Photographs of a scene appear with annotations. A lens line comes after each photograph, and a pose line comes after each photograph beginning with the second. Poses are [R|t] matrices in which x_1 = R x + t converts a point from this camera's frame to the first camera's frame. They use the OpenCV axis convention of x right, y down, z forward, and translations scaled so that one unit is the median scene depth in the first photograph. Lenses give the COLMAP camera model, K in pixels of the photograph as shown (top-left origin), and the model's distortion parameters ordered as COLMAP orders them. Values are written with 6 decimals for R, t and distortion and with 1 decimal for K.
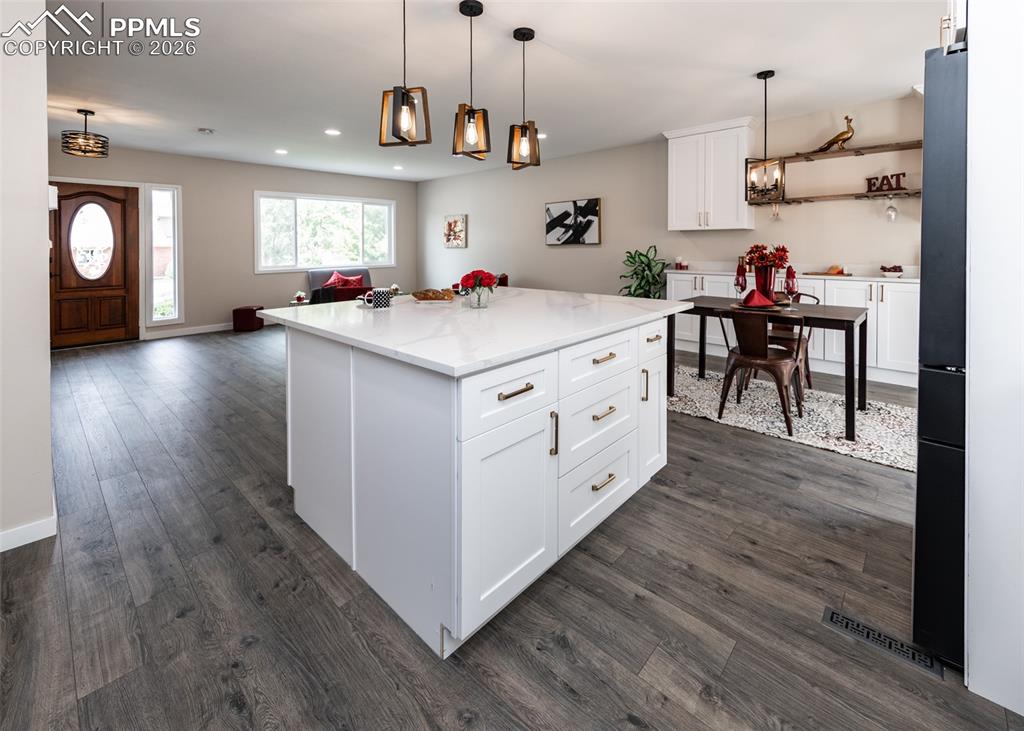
lens RADIAL K [[448.1, 0, 509.5], [0, 448.1, 247.7], [0, 0, 1]] dist [0.003920, -0.000040]
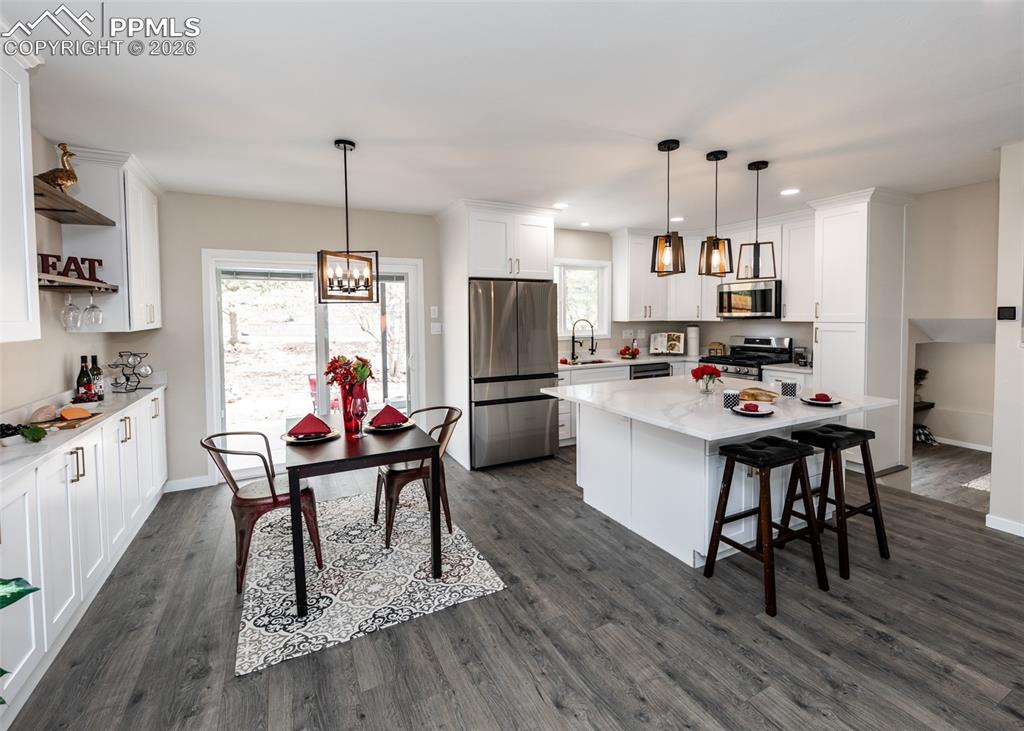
lens RADIAL K [[460.2, 0, 533.8], [0, 460.2, 335.5], [0, 0, 1]] dist [0.007963, -0.000566]
pose [[-0.949732, -0.000629, 0.313062, -0.003316], [0.014880, 0.998777, 0.047150, -0.044422], [-0.312709, 0.049438, -0.948562, 0.934459]]
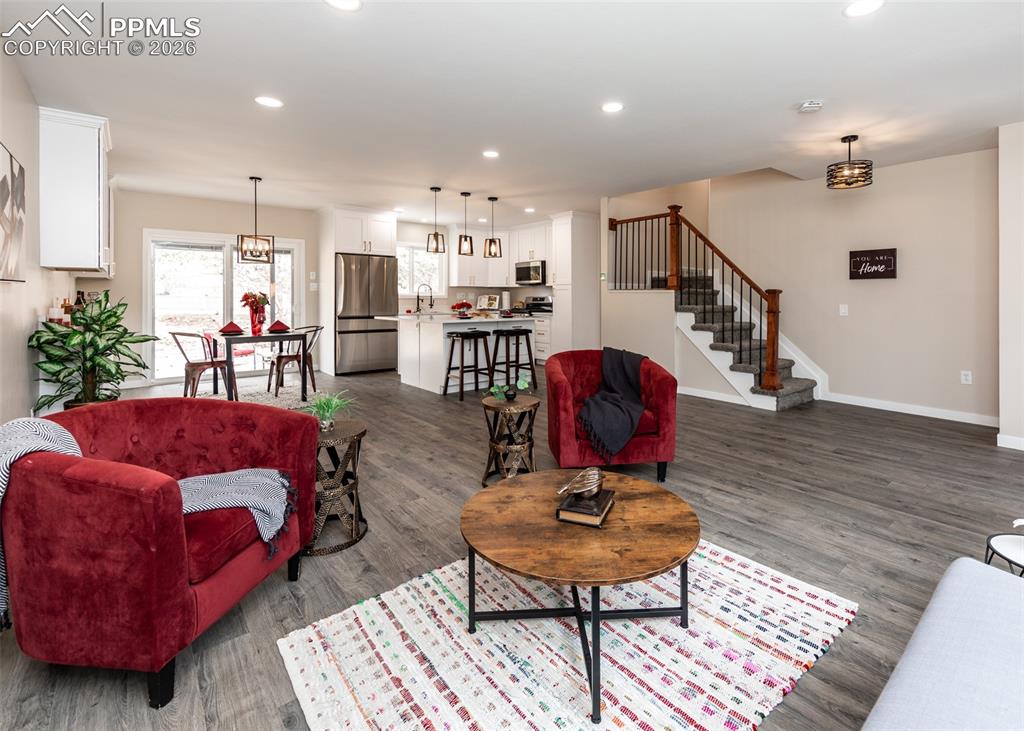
lens RADIAL K [[471.8, 0, 547.6], [0, 471.8, 300.4], [0, 0, 1]] dist [0.015545, -0.000221]
pose [[-0.994932, 0.003558, 0.100485, -0.305020], [0.004567, 0.999941, 0.009810, 0.004263], [-0.100444, 0.010219, -0.994890, 1.369360]]
